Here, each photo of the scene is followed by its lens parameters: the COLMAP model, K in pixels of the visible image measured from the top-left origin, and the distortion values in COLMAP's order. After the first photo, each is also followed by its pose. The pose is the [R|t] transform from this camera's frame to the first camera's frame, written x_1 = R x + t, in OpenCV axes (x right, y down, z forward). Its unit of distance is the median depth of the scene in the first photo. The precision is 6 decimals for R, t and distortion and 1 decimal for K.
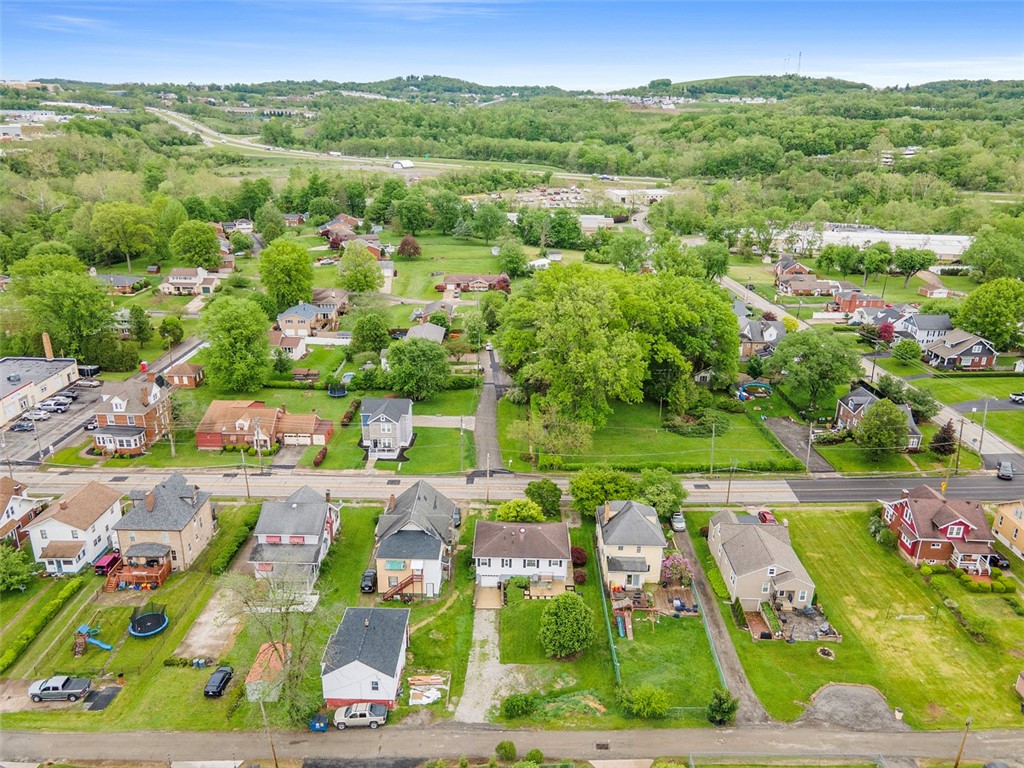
lens RADIAL K [[747.5, 0, 519.5], [0, 747.5, 384.3], [0, 0, 1]] dist [0.052925, 0.004191]
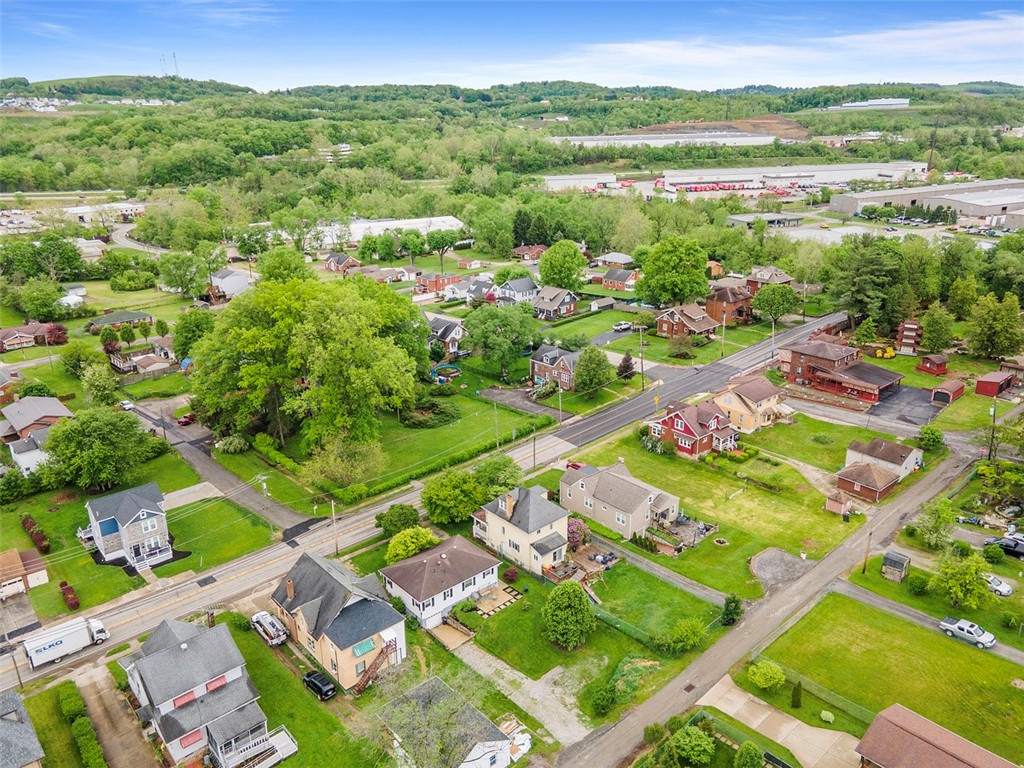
lens RADIAL K [[747.5, 0, 517.6], [0, 747.5, 383.9], [0, 0, 1]] dist [0.052925, 0.004191]
pose [[0.753843, -0.254633, 0.605709, -0.326913], [0.256539, 0.962749, 0.085450, -0.051863], [-0.604904, 0.090972, 0.791085, 0.131358]]
